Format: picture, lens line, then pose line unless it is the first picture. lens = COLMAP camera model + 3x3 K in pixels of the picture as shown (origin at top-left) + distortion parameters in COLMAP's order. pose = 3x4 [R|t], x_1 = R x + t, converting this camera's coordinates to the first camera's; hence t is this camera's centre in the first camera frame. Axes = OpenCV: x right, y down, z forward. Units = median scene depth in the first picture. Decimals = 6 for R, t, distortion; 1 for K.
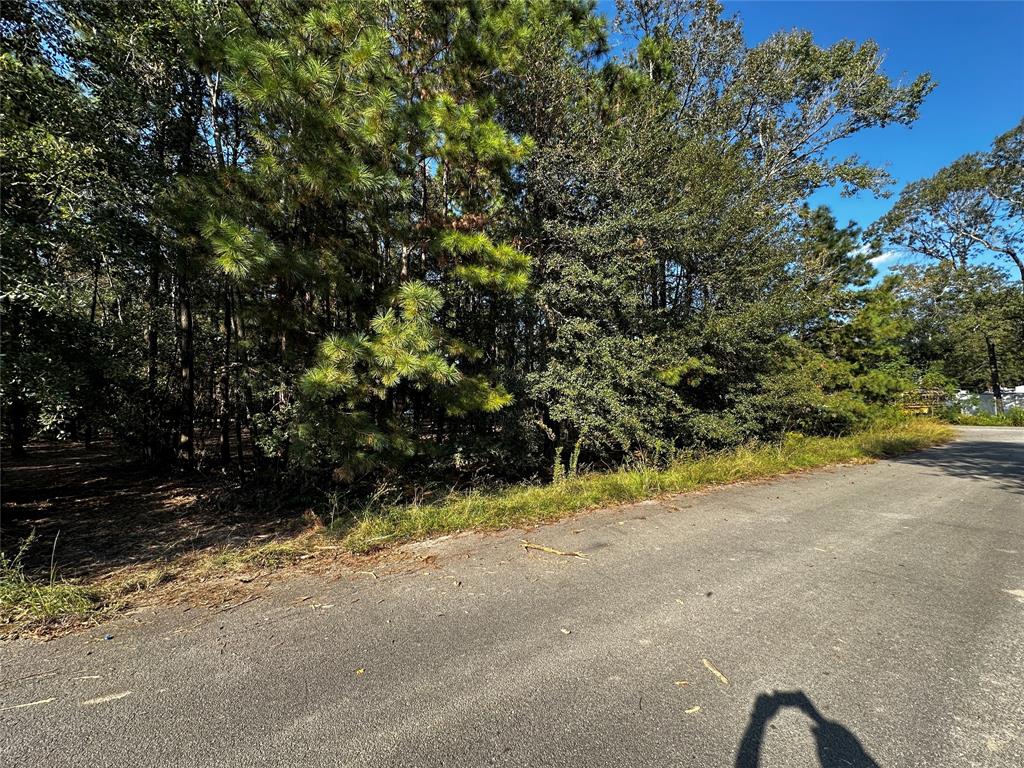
lens RADIAL K [[409.0, 0, 512.0], [0, 409.0, 384.0], [0, 0, 1]] dist [0.000687, 0.000369]
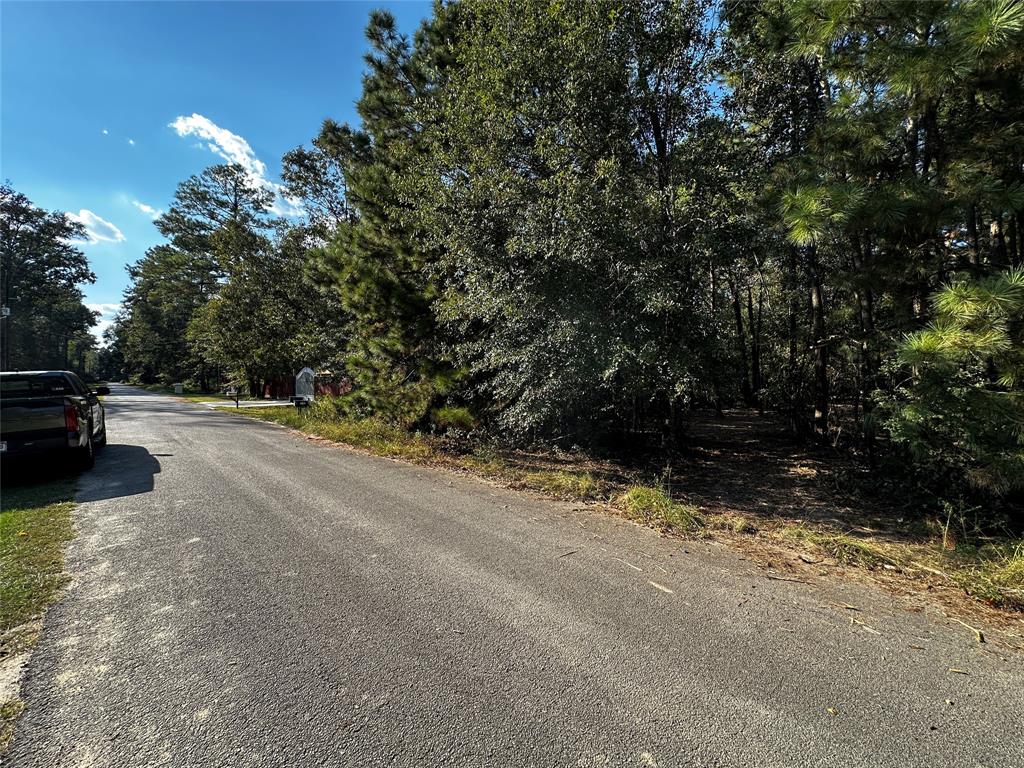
lens RADIAL K [[409.0, 0, 512.0], [0, 409.0, 384.0], [0, 0, 1]] dist [0.000687, 0.000369]
pose [[0.208454, 0.012691, -0.977950, 0.105997], [0.042876, 0.998836, 0.022102, 0.009455], [0.977092, -0.046538, 0.207667, 0.101466]]
